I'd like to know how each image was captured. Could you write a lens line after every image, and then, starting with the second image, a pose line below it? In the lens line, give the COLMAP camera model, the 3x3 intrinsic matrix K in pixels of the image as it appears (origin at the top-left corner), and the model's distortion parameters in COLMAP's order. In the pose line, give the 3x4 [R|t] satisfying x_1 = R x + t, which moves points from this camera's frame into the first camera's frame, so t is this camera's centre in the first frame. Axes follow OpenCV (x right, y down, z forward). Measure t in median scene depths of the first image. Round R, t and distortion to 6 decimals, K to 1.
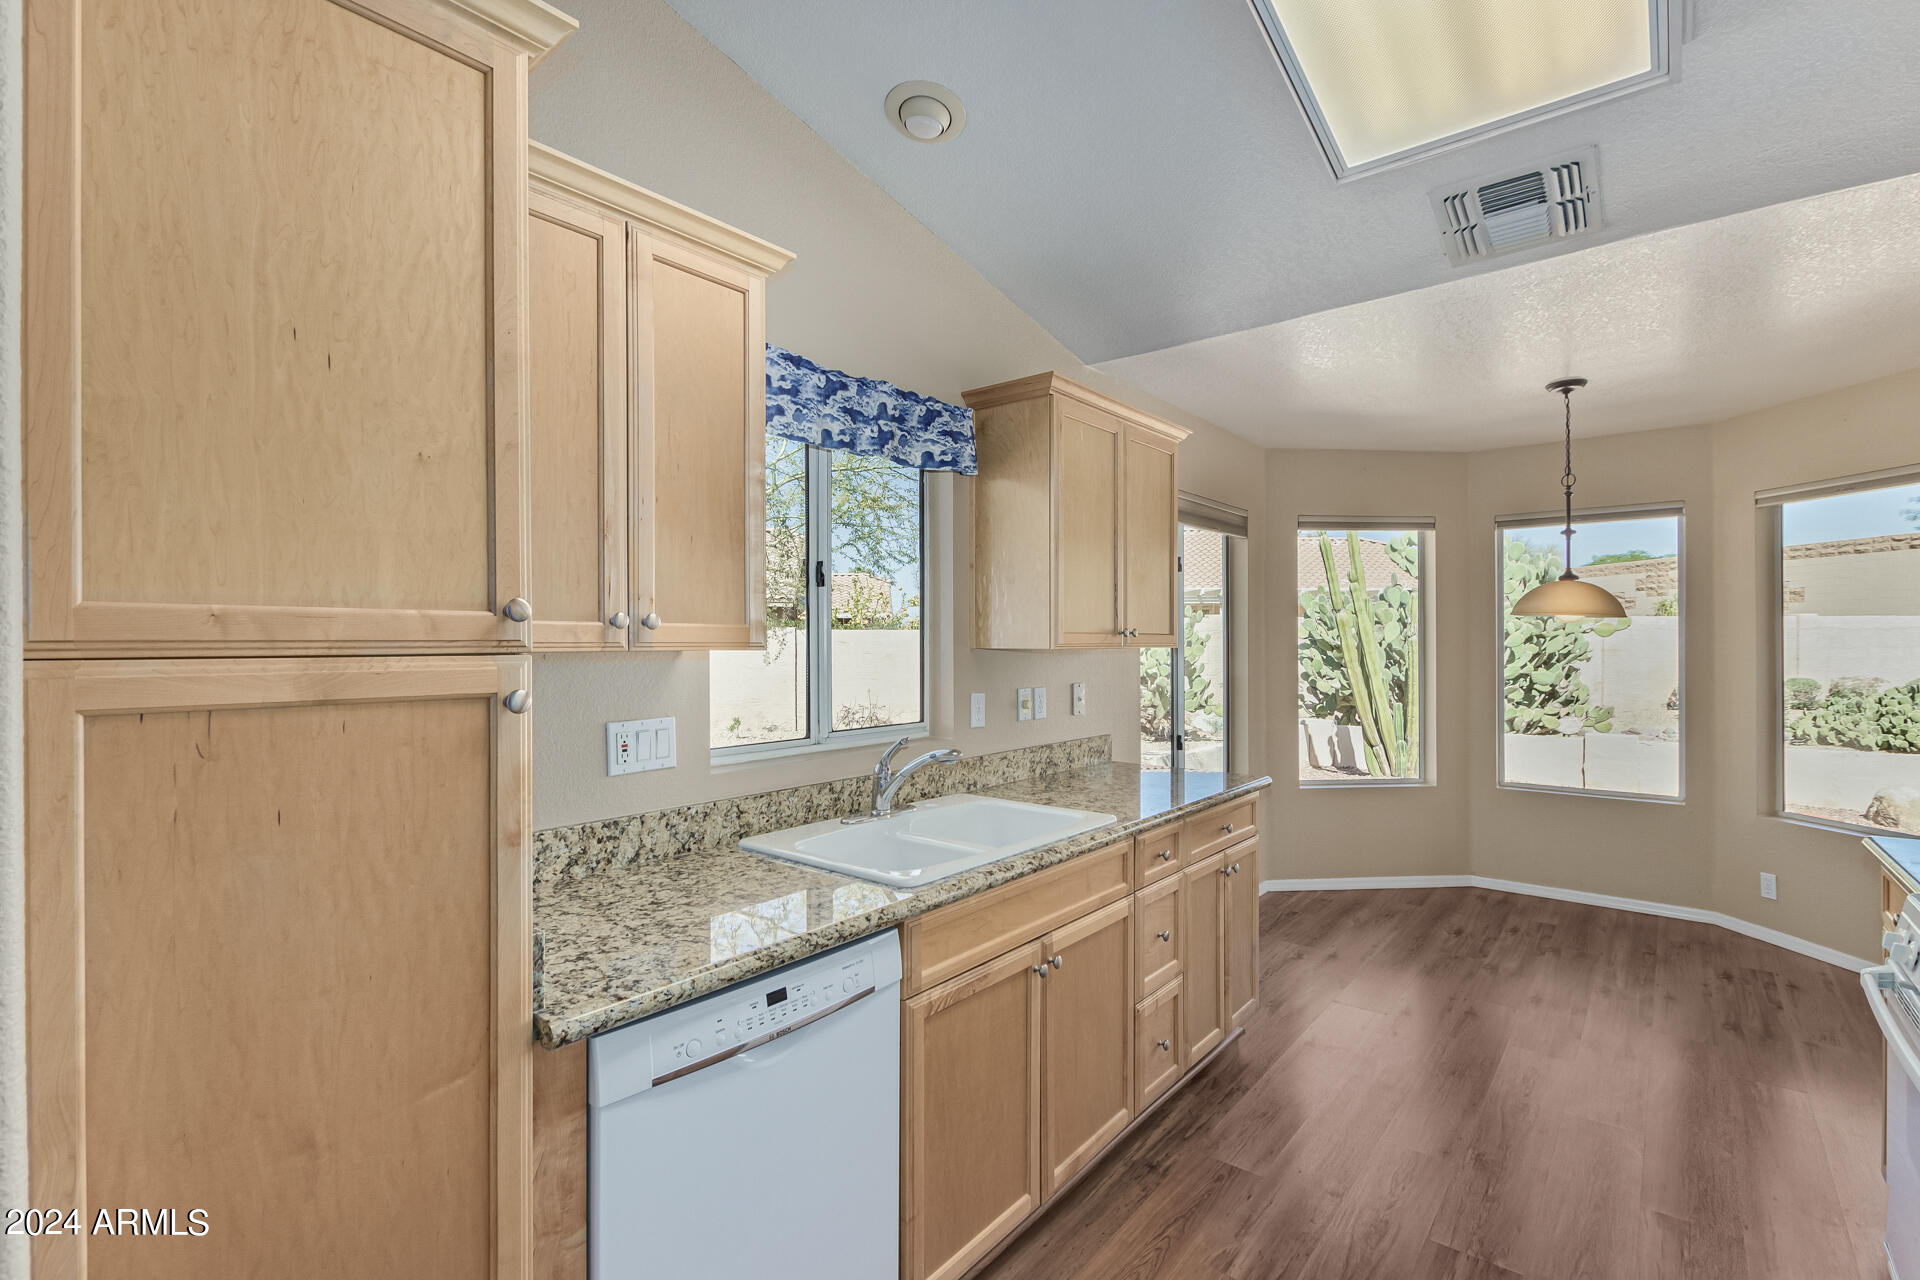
lens RADIAL K [[874.6, 0, 940.7], [0, 874.6, 633.7], [0, 0, 1]] dist [0.019082, -0.009521]
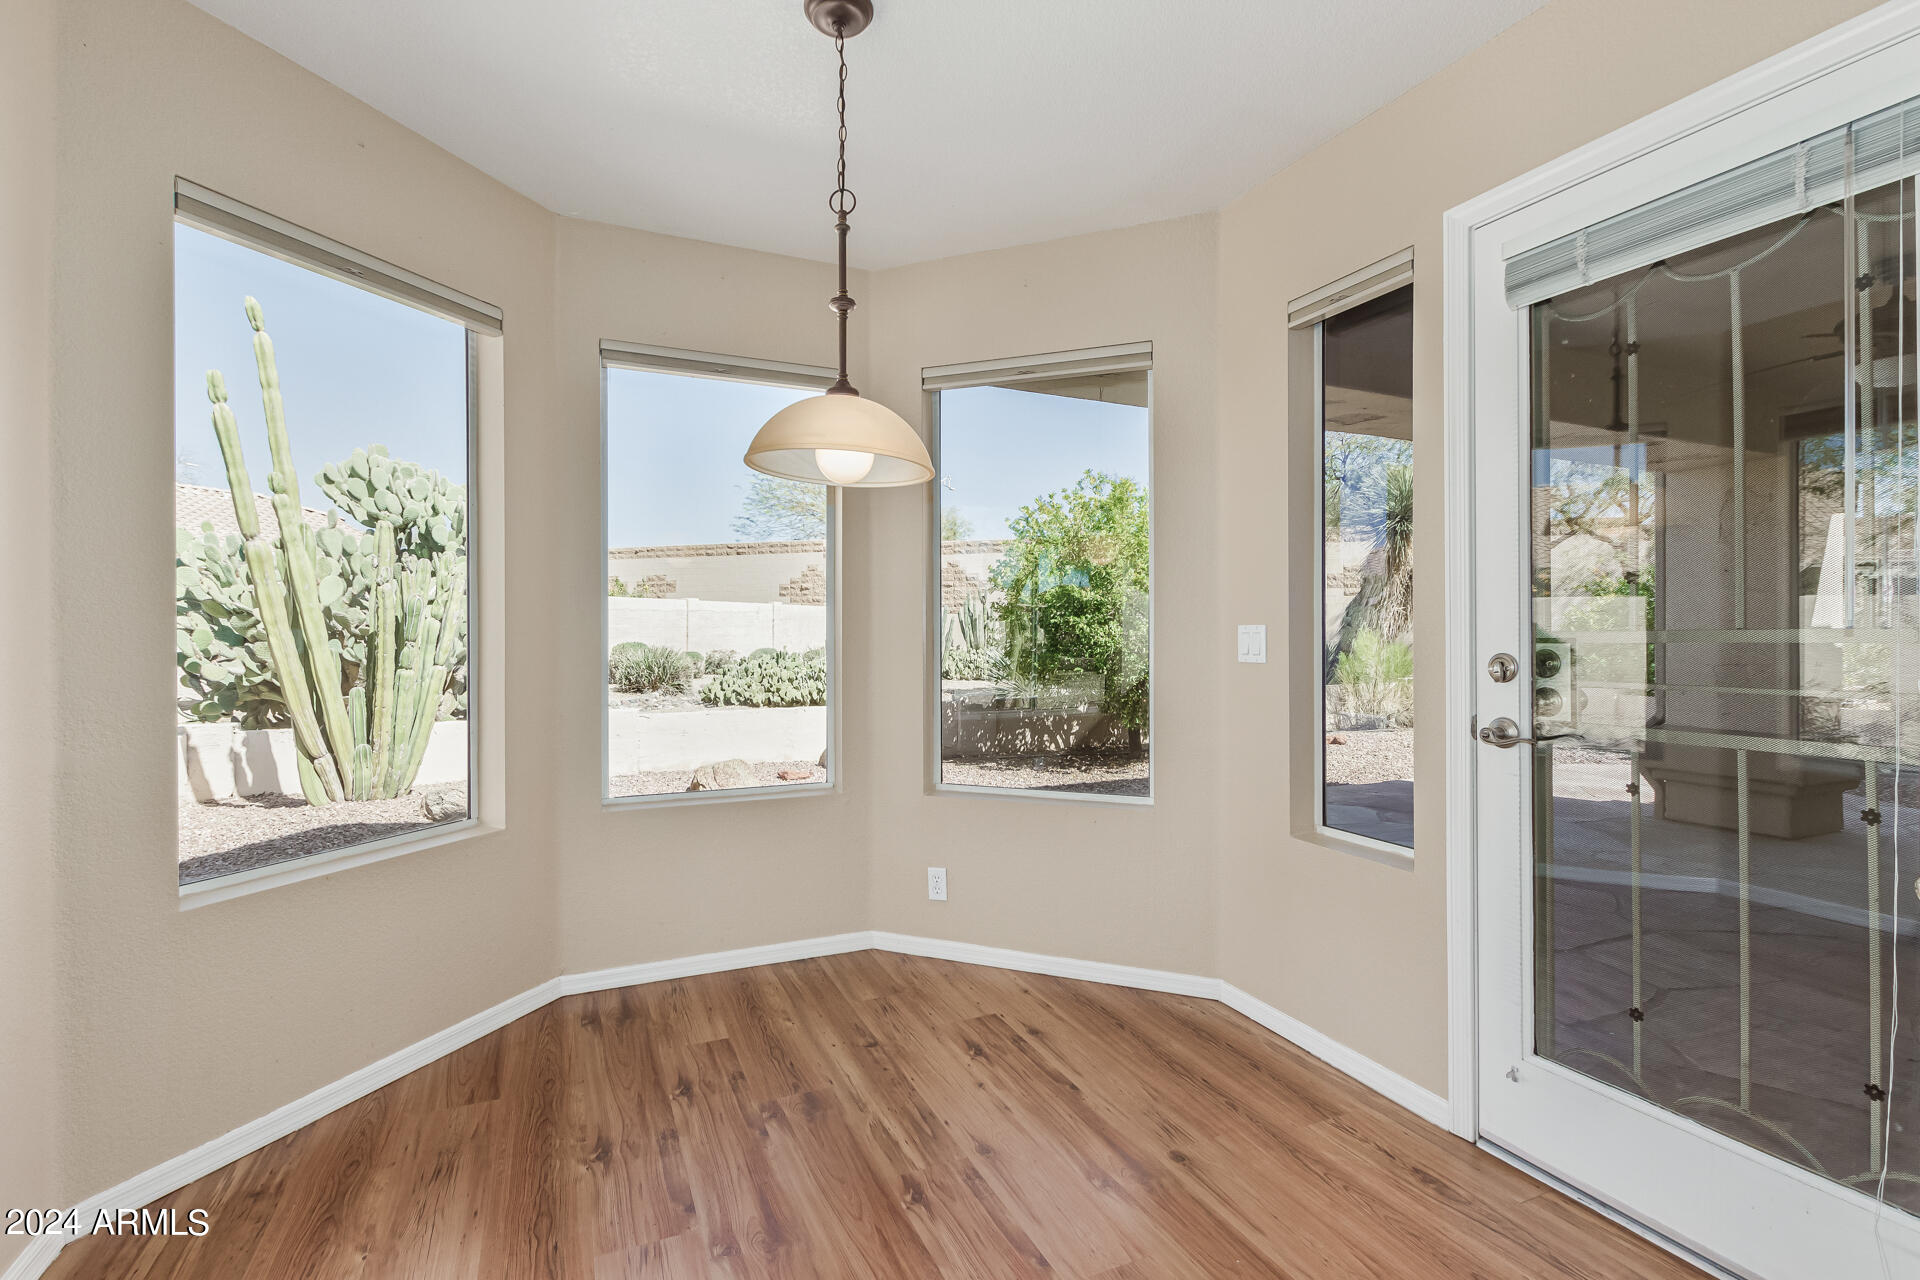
lens RADIAL K [[870.2, 0, 949.6], [0, 870.2, 637.3], [0, 0, 1]] dist [0.016138, -0.006543]
pose [[0.436157, -0.003561, 0.899864, 0.099607], [-0.009662, 0.999916, 0.008640, 0.024754], [-0.899819, -0.012463, 0.436086, 0.251008]]
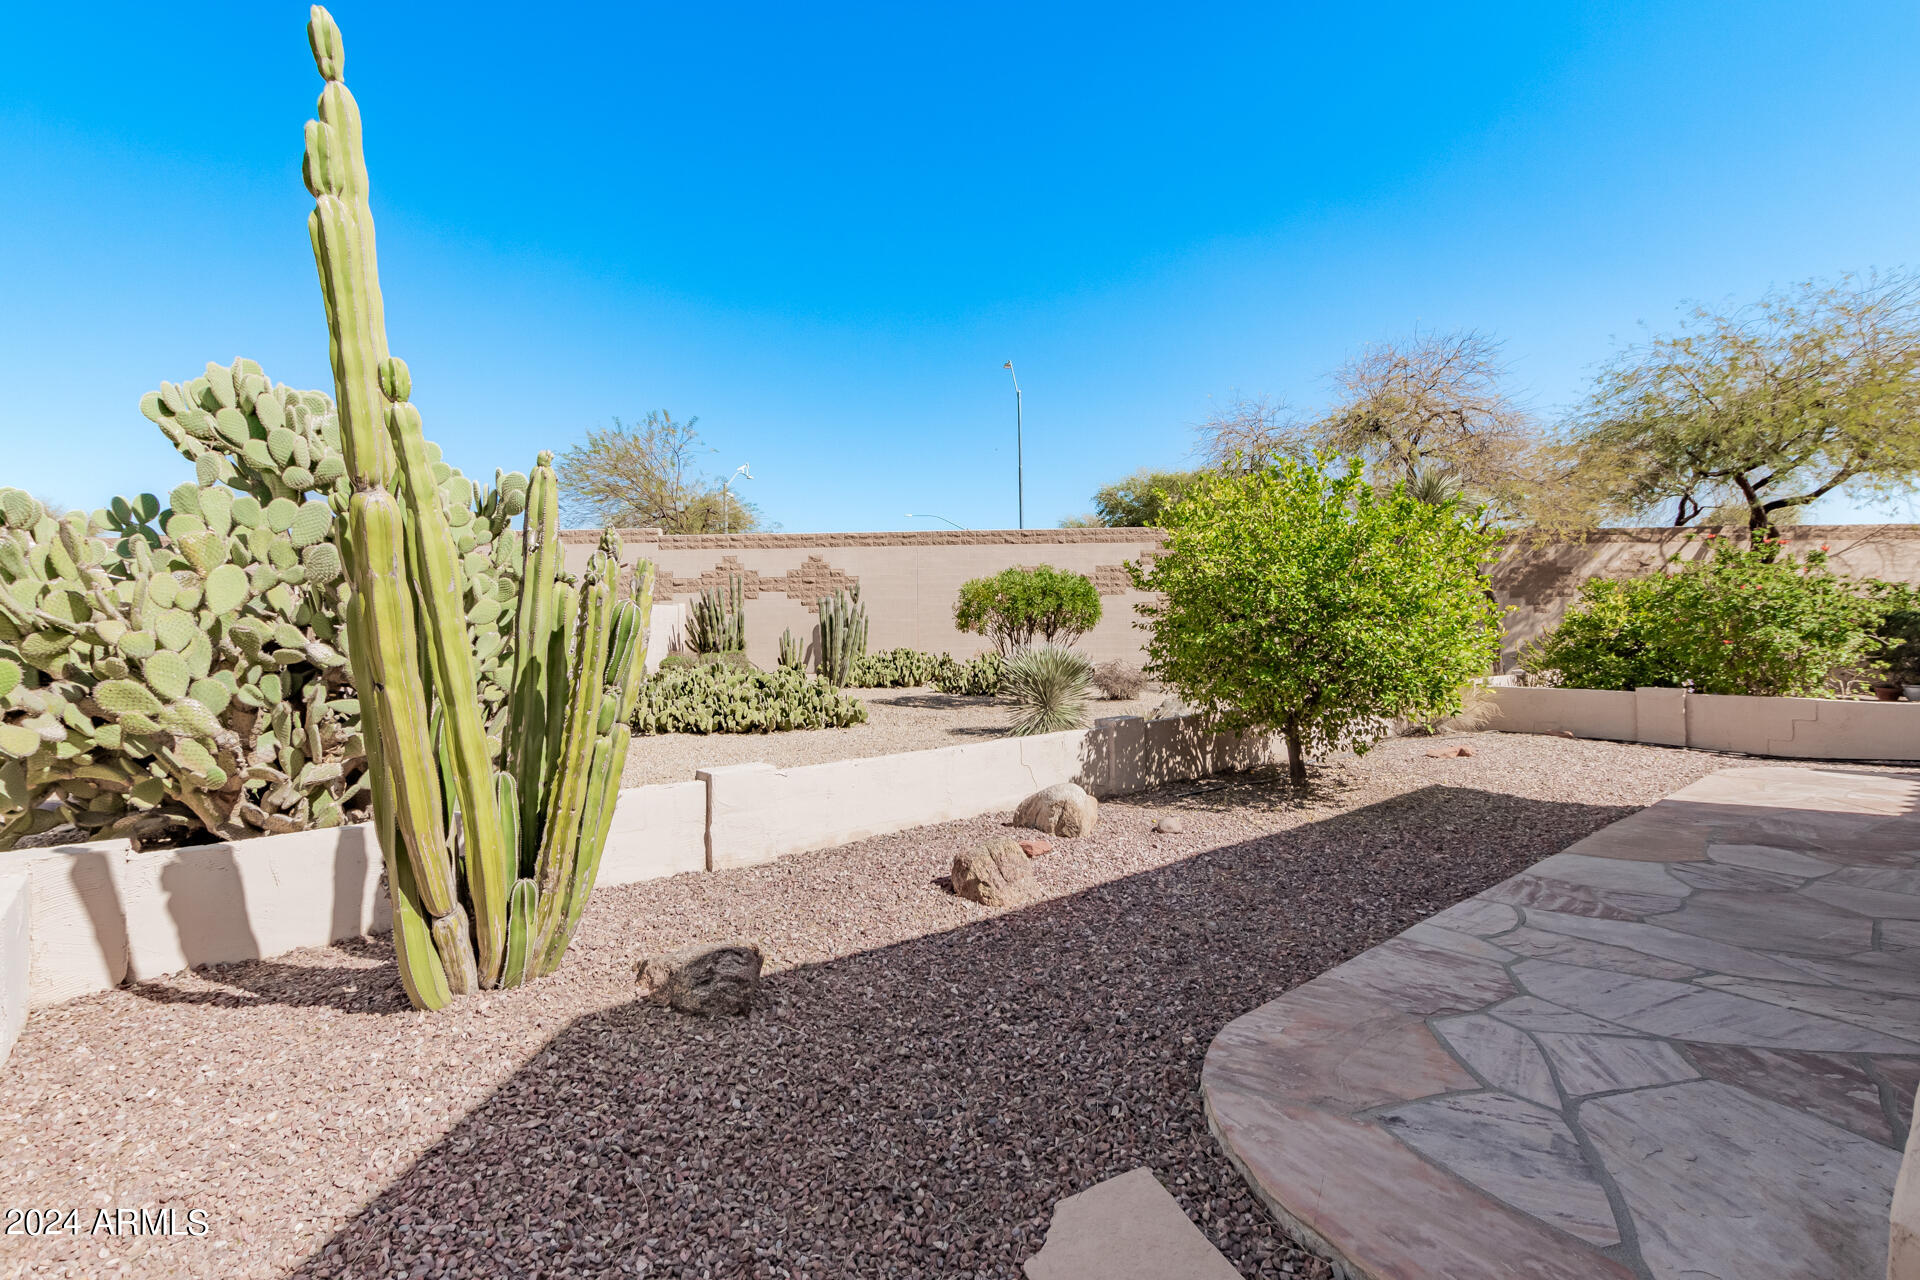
lens RADIAL K [[874.6, 0, 940.7], [0, 874.6, 633.7], [0, 0, 1]] dist [0.019082, -0.009521]
pose [[0.161661, -0.007198, 0.986820, 0.156801], [-0.006857, 0.999941, 0.008417, 0.013323], [-0.986823, -0.008127, 0.161602, 0.600534]]
